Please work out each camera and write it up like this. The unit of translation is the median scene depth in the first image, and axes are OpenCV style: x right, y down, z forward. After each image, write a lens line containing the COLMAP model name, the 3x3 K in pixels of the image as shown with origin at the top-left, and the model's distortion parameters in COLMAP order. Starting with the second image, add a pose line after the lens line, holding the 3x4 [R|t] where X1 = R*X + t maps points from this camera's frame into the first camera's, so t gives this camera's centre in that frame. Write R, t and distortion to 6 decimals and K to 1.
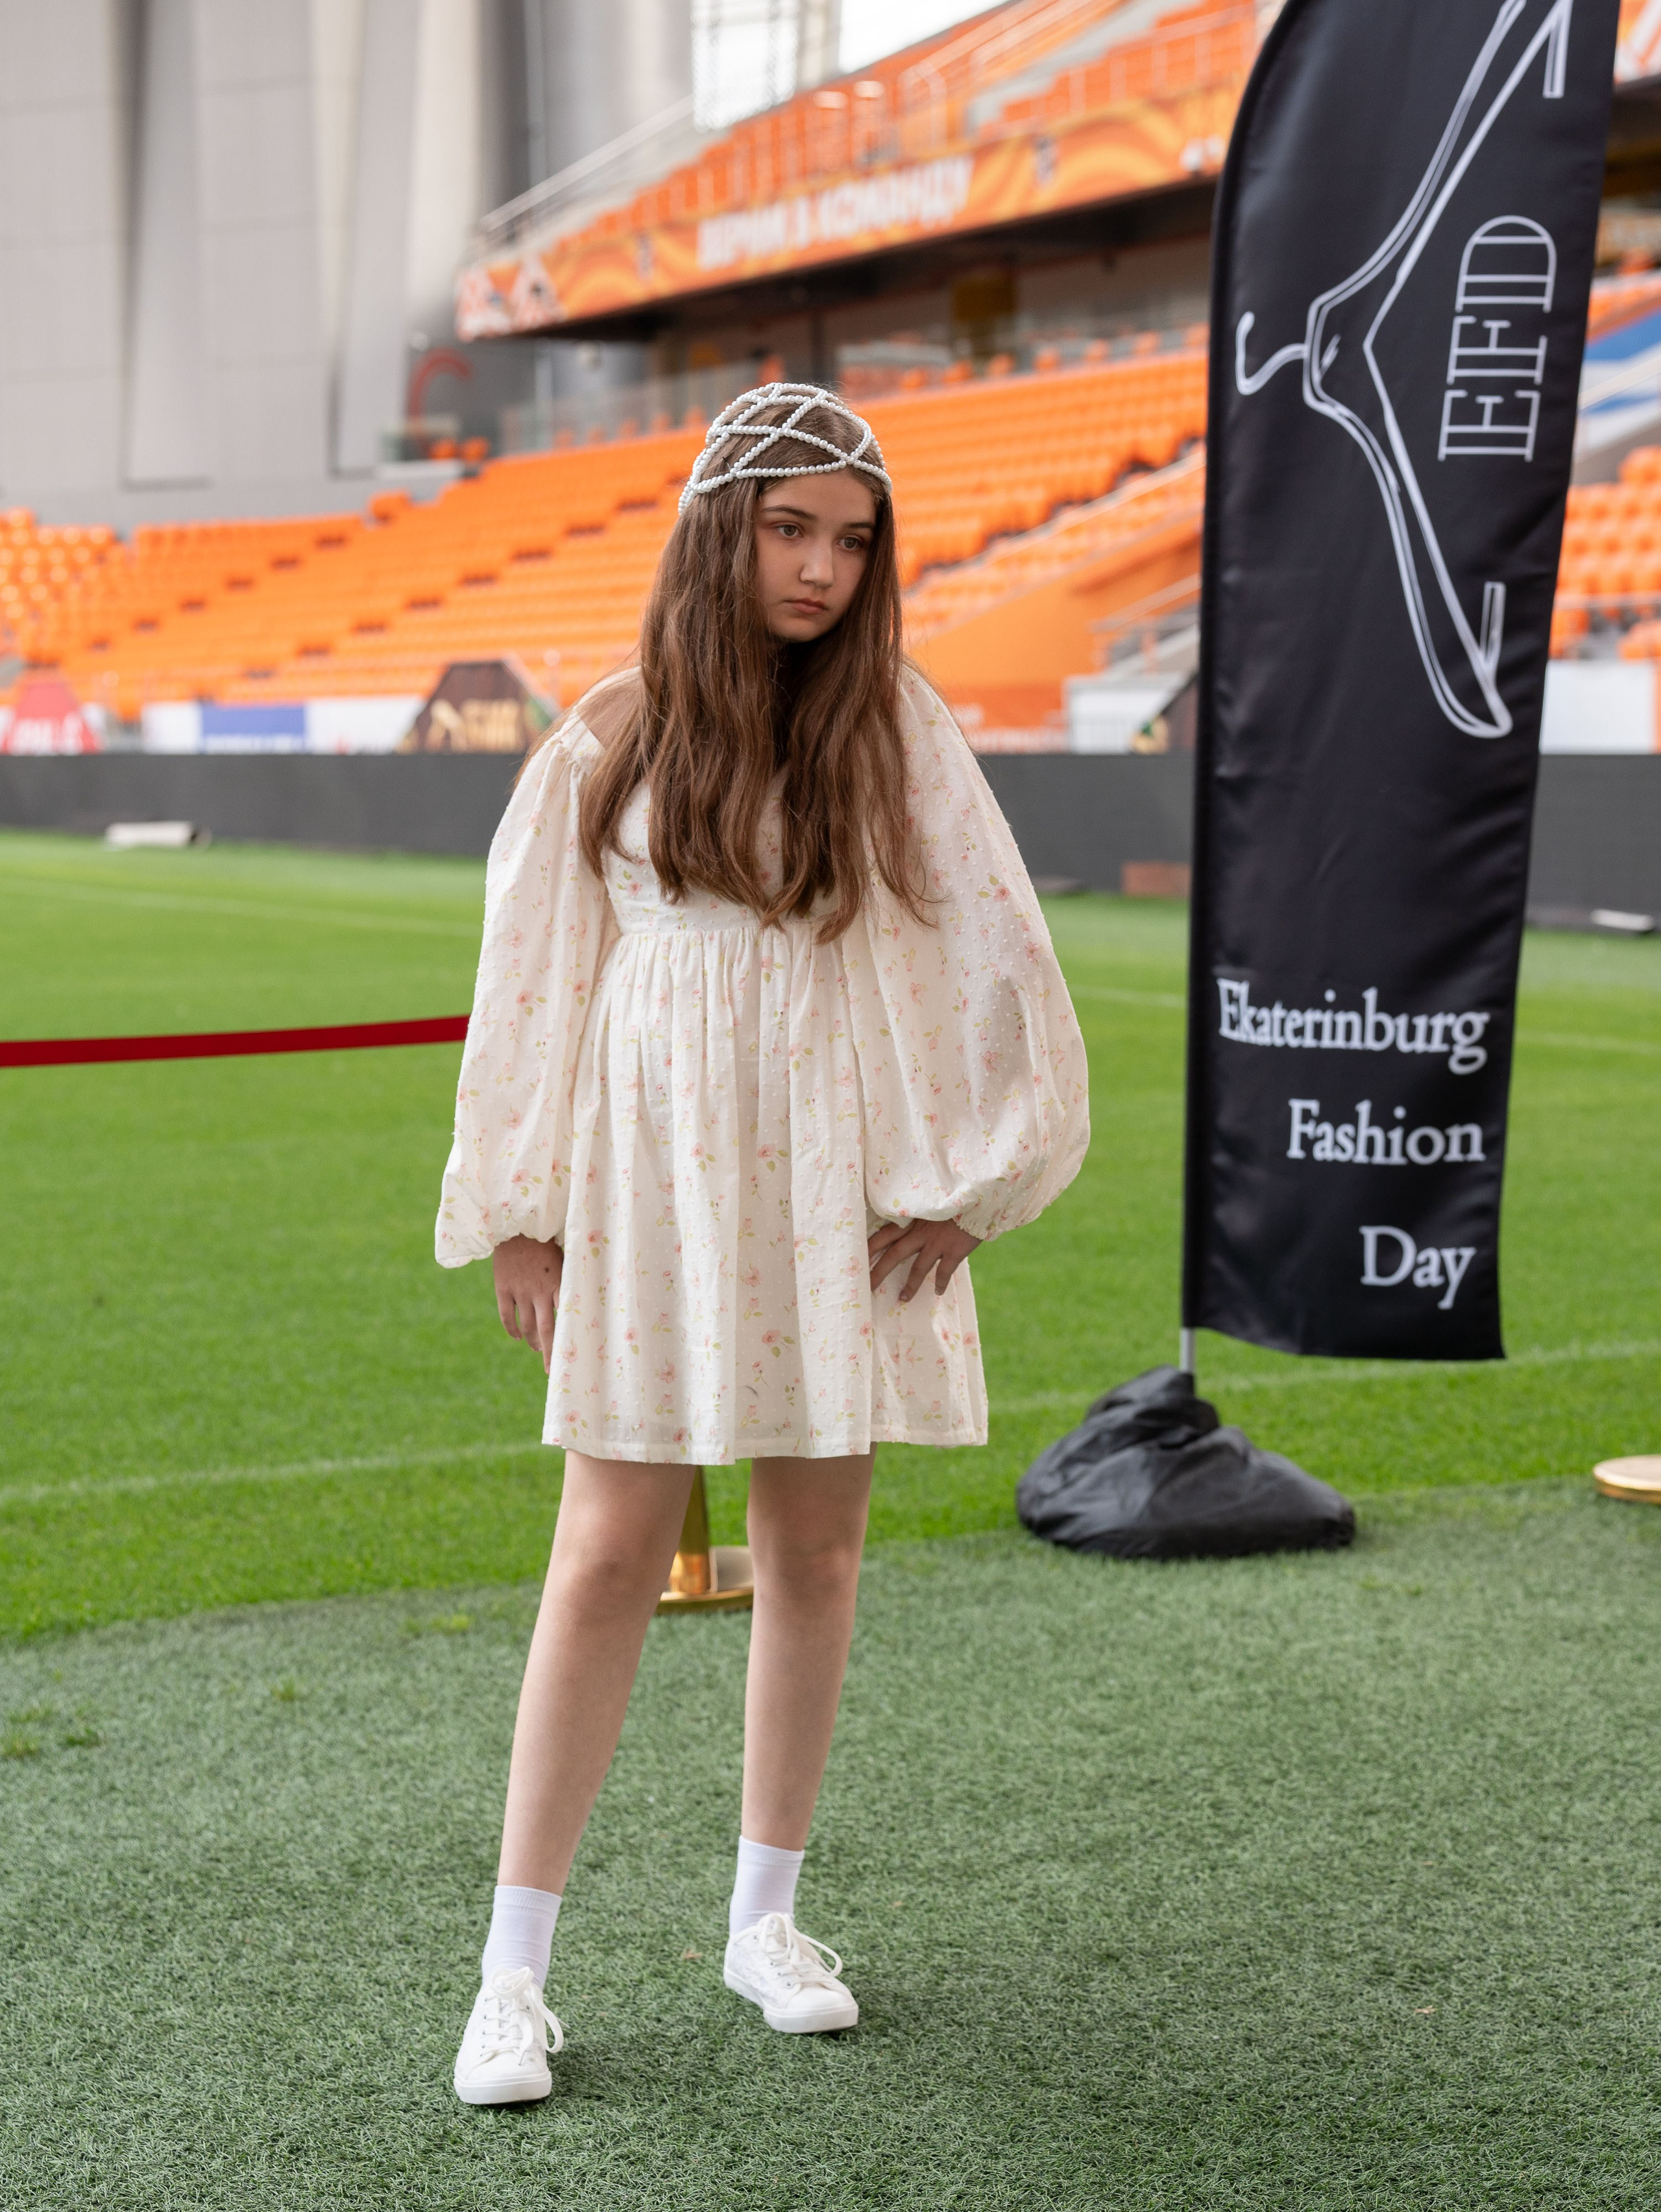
lens RADIAL K [[4837.6, 0, 883.1], [0, 4837.6, 1107.1], [0, 0, 1]] dist [0.023228, 0.182026]
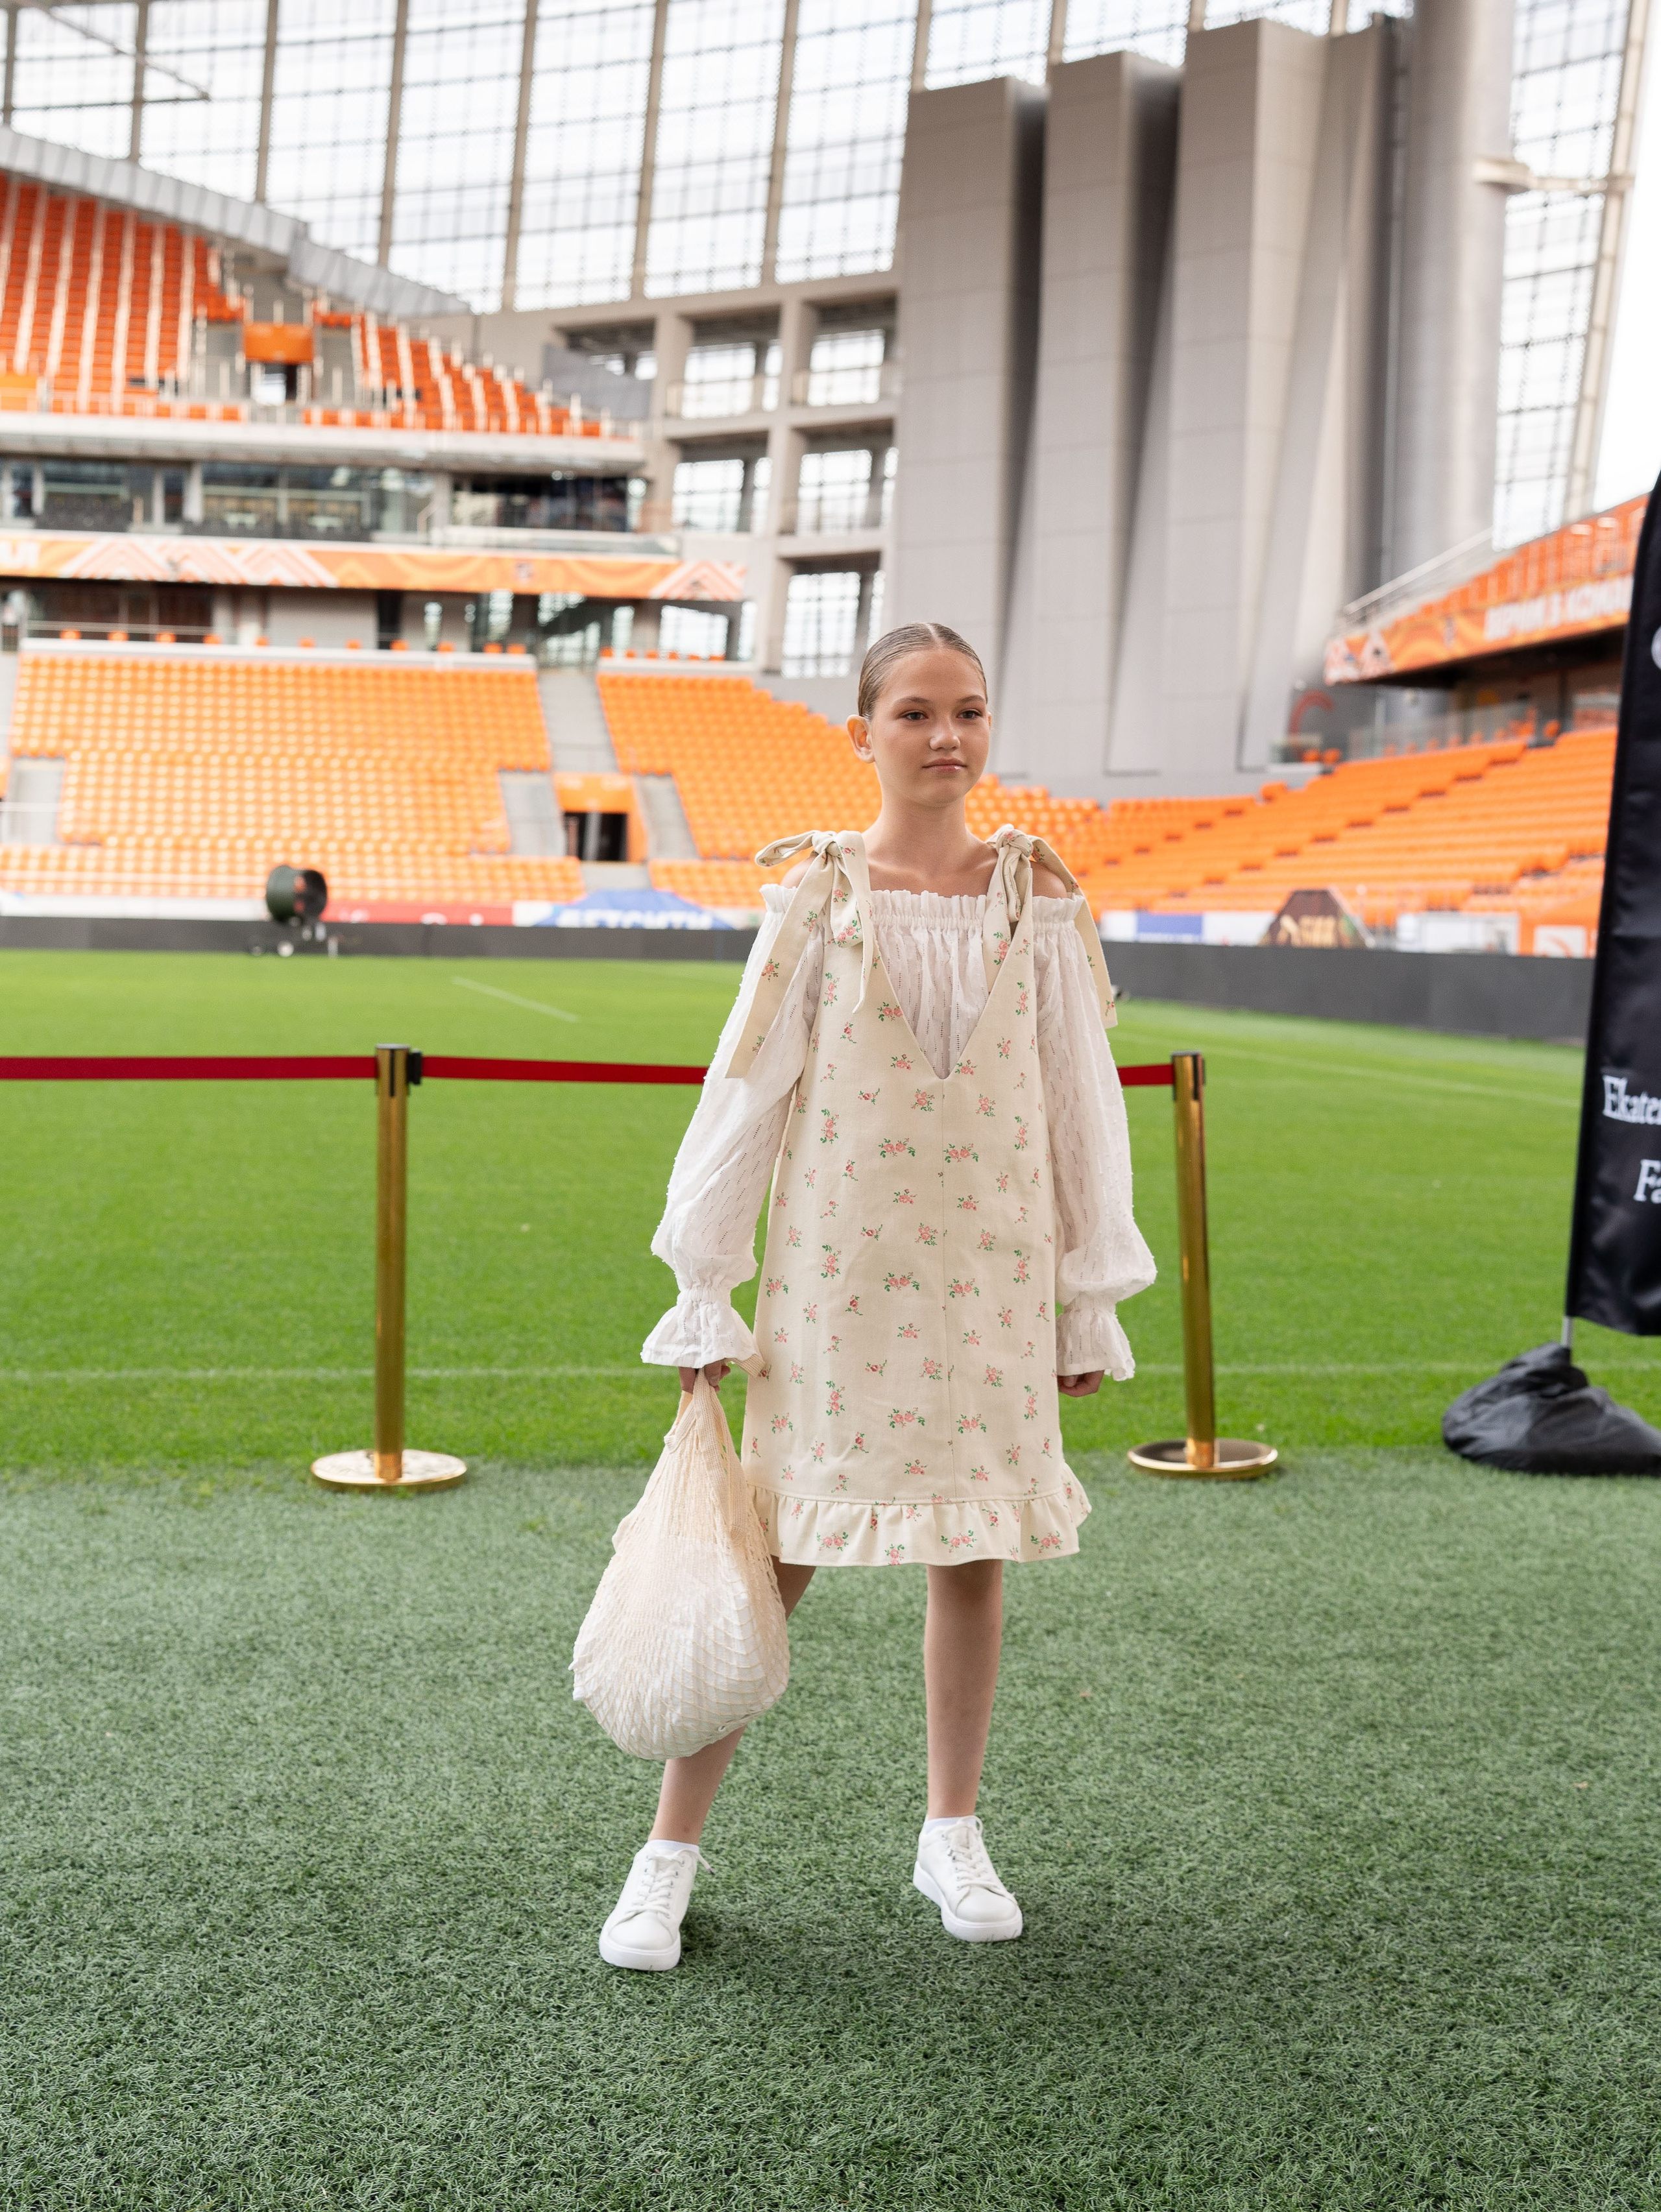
lens RADIAL K [[3085.2, 0, 756.0], [0, 3085.2, 1212.7], [0, 0, 1]] dist [-0.007177, 0.051384]
pose [[0.963974, 0.064730, -0.257999, 0.082112], [-0.061430, 0.997894, 0.020841, 0.013118], [0.258805, -0.004241, 0.965920, 0.057698]]
